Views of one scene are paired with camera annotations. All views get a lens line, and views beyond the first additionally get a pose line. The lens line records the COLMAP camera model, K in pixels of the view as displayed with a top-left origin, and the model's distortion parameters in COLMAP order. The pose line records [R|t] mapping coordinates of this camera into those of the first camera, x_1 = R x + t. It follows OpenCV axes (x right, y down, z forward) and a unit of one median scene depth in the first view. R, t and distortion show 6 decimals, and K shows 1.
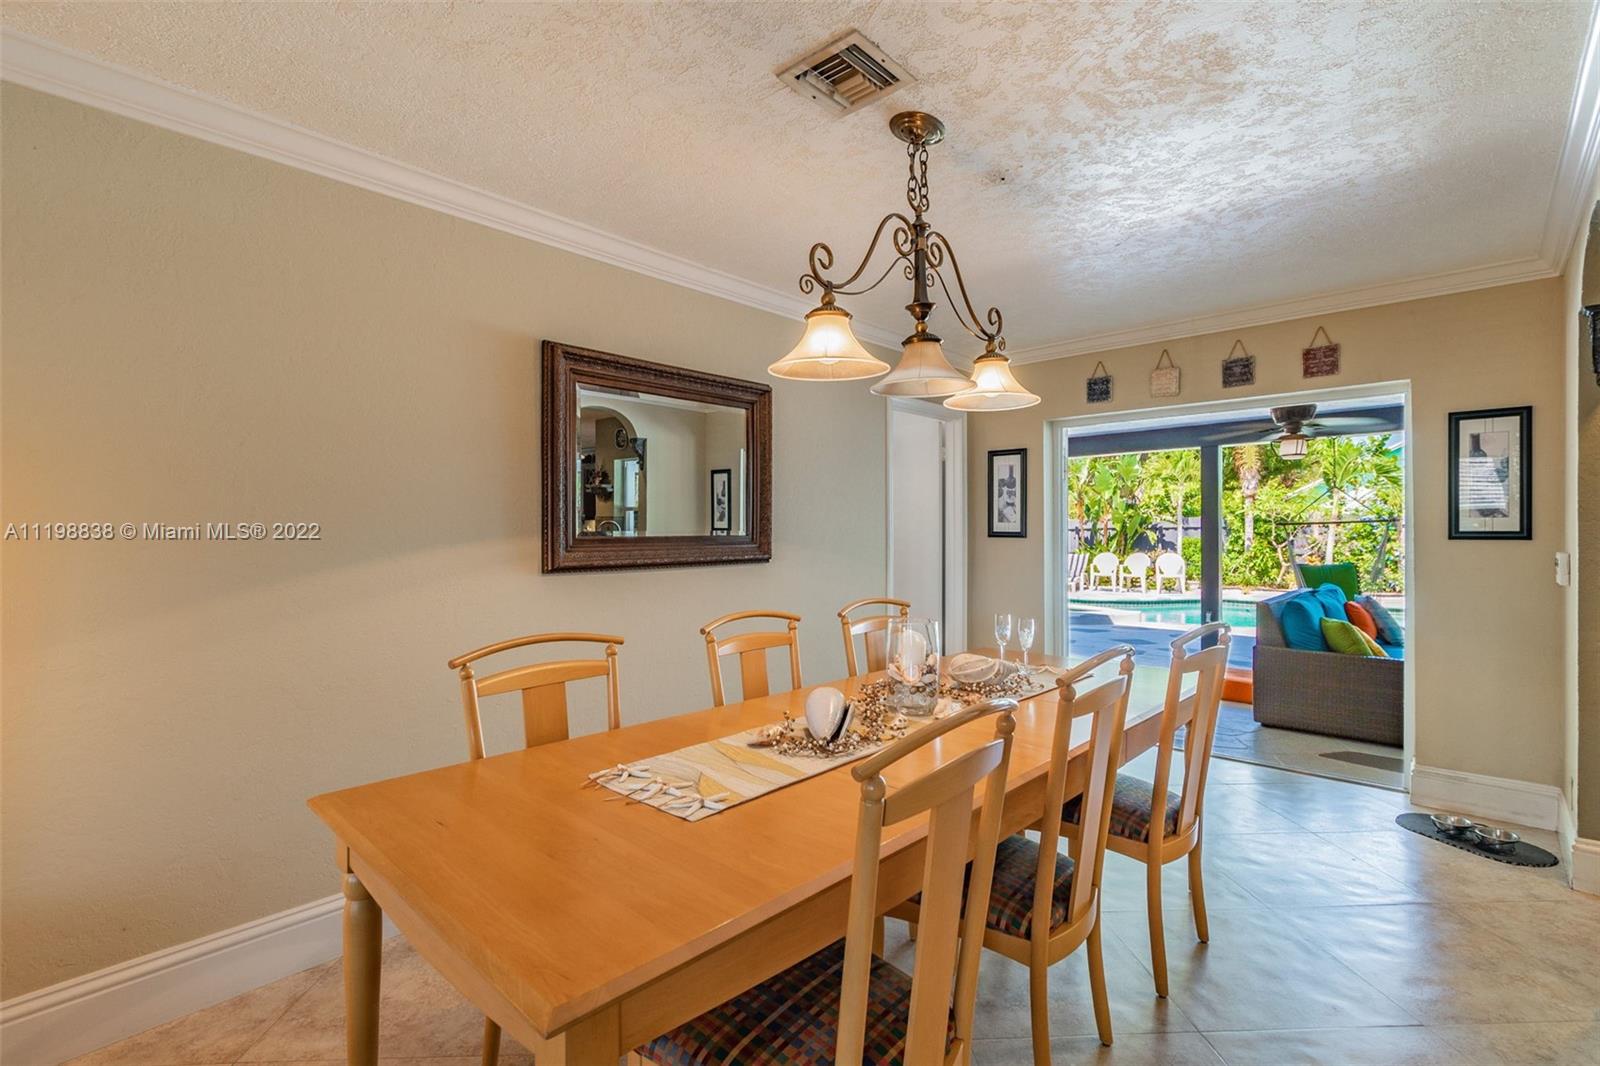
lens RADIAL K [[726.1, 0, 804.0], [0, 726.1, 537.6], [0, 0, 1]] dist [0.001523, -0.000642]
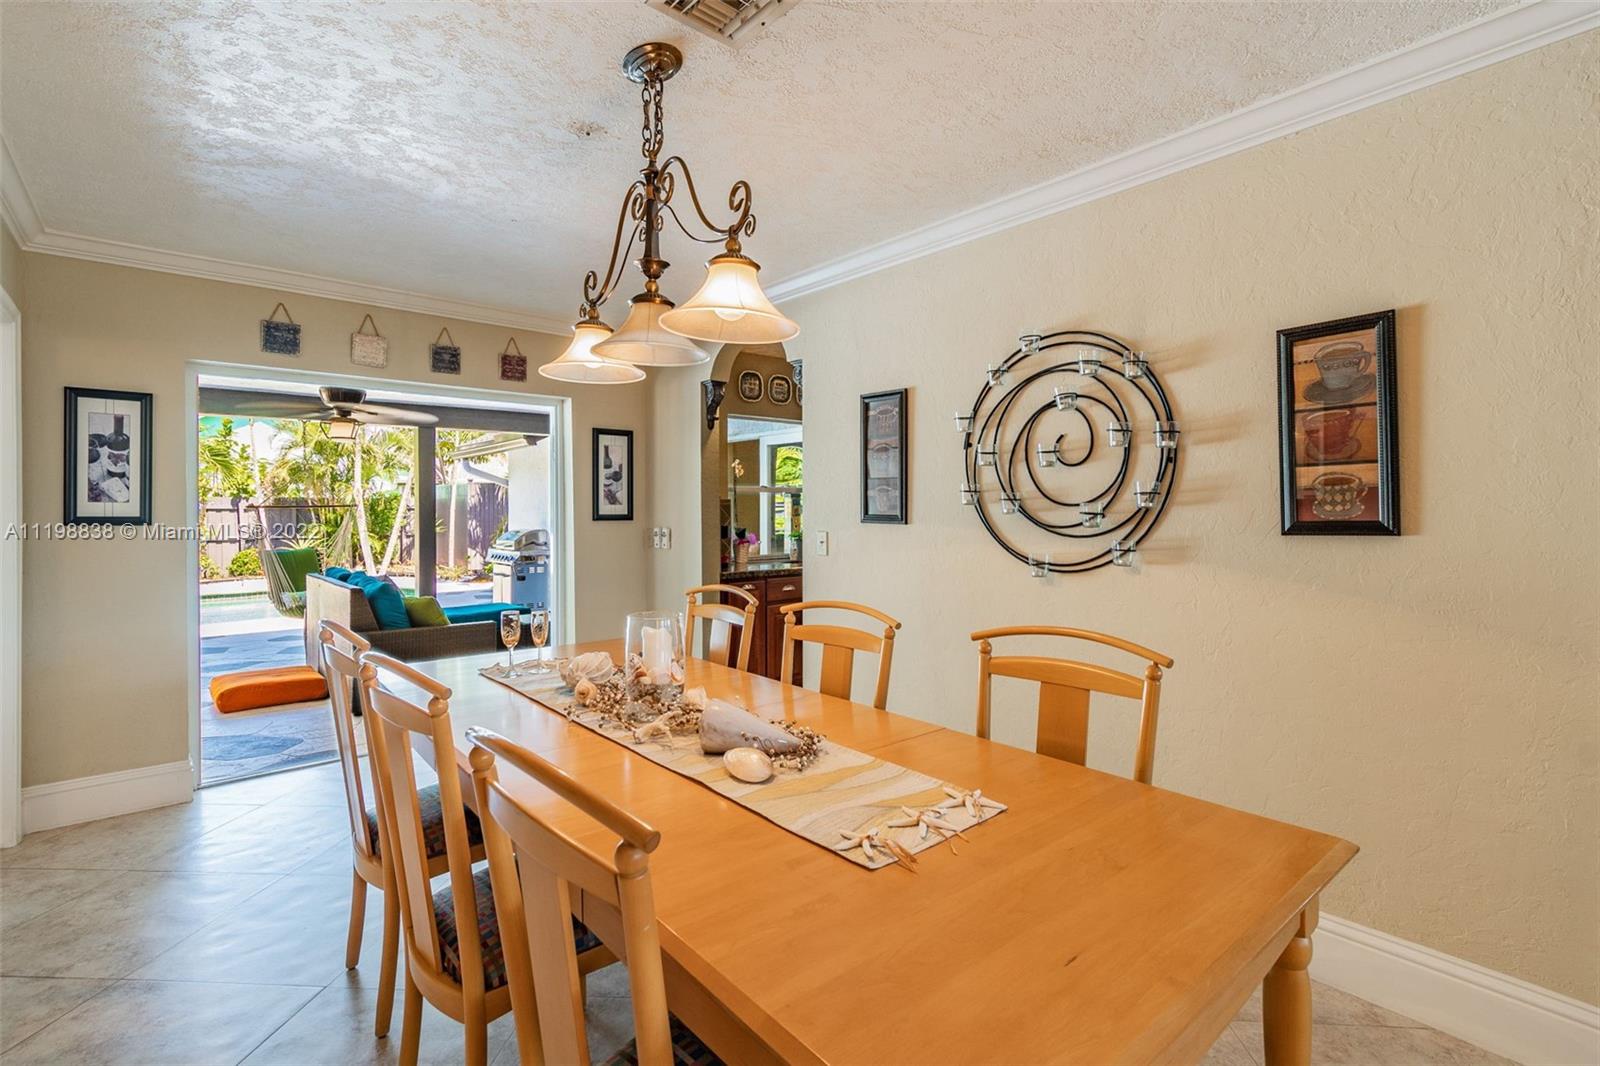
lens RADIAL K [[754.5, 0, 800.1], [0, 754.5, 511.7], [0, 0, 1]] dist [0.003290, -0.000138]
pose [[0.108094, 0.002580, 0.994137, -0.562995], [0.011246, 0.999929, -0.003818, -0.004828], [-0.994077, 0.011593, 0.108058, 0.543817]]
